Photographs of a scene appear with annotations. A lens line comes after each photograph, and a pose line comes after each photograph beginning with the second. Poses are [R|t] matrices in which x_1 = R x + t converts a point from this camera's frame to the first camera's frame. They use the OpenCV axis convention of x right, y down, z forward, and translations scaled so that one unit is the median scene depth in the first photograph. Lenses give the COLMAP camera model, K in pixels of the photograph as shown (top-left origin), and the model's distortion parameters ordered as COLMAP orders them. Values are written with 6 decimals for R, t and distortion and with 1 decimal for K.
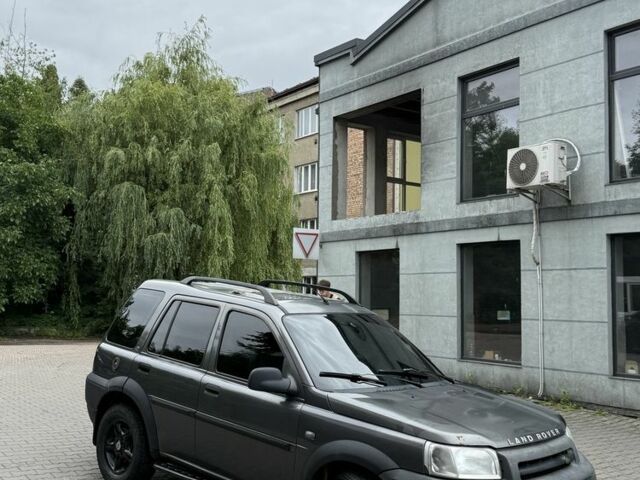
lens RADIAL K [[748.5, 0, 318.1], [0, 748.5, 239.1], [0, 0, 1]] dist [0.207705, -0.417084]
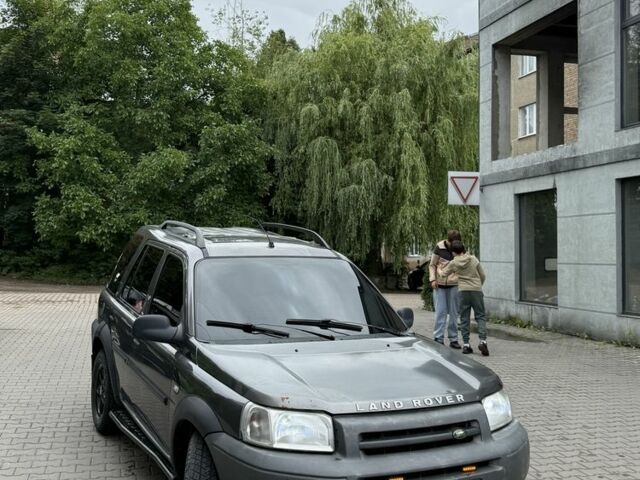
lens RADIAL K [[748.5, 0, 318.1], [0, 748.5, 239.1], [0, 0, 1]] dist [0.207705, -0.417084]
pose [[0.936402, -0.017044, -0.350516, 0.138211], [0.037994, 0.997873, 0.052980, 0.012478], [0.348867, -0.062928, 0.935057, 0.062987]]
